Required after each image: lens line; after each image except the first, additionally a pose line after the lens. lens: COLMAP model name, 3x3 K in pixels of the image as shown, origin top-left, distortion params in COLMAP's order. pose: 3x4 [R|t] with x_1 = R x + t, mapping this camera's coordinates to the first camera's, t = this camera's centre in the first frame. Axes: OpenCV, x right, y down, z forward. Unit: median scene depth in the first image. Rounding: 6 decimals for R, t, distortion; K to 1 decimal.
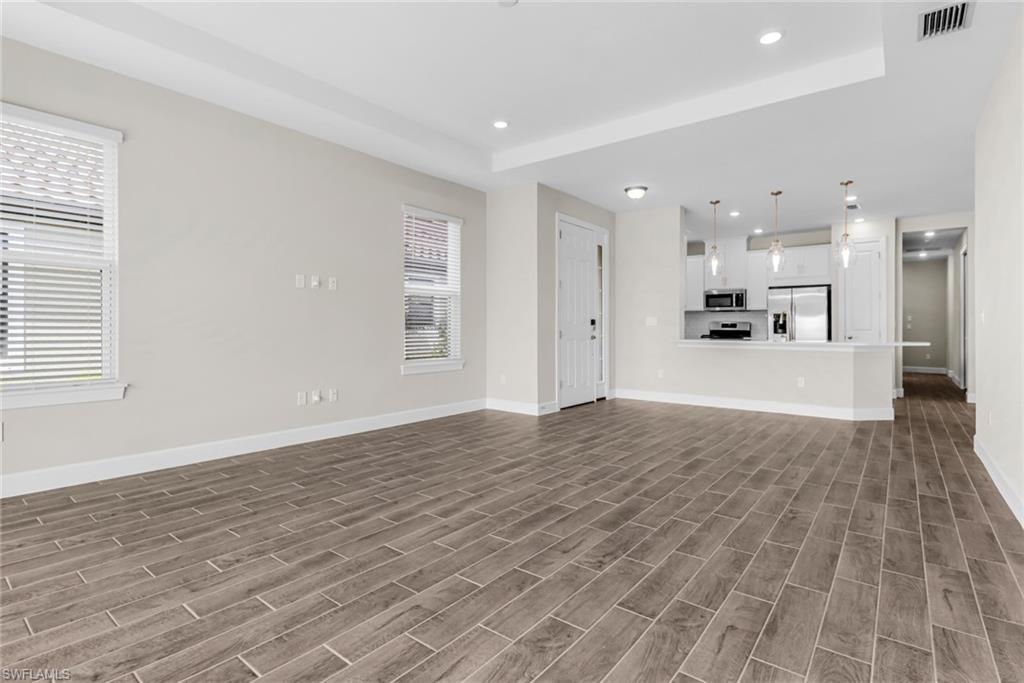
lens RADIAL K [[495.0, 0, 512.0], [0, 495.0, 341.5], [0, 0, 1]] dist [-0.039867, -0.000122]
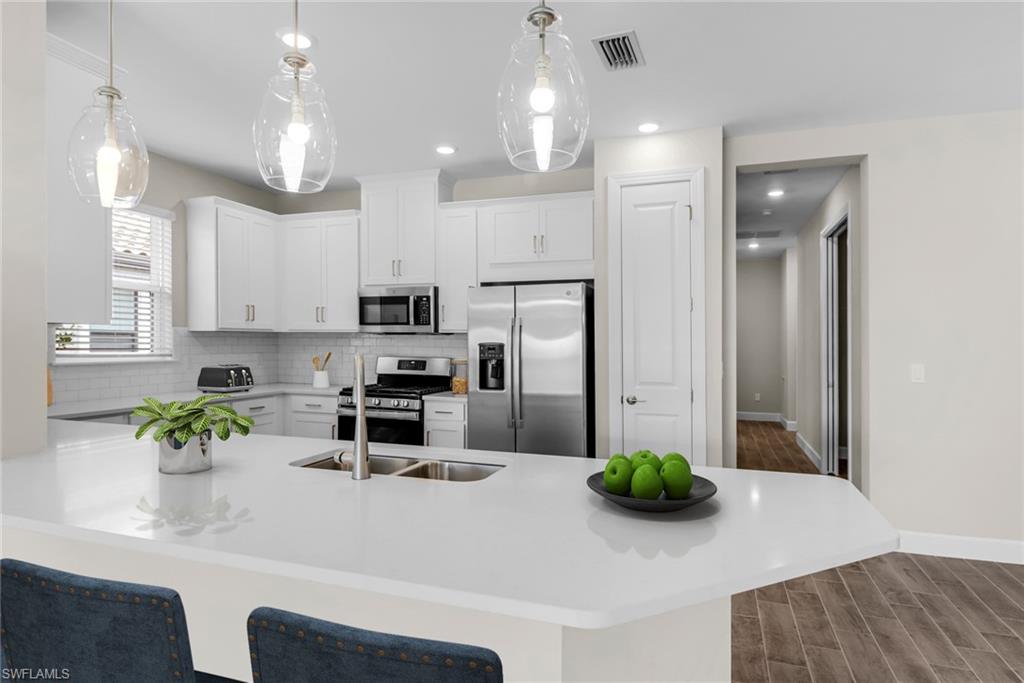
lens RADIAL K [[566.2, 0, 512.0], [0, 566.2, 341.5], [0, 0, 1]] dist [0.000680, -0.000037]
pose [[0.945608, 0.005703, 0.325259, 0.371982], [0.001303, 0.999772, -0.021317, -0.044381], [-0.325307, 0.020581, 0.945384, 0.479636]]
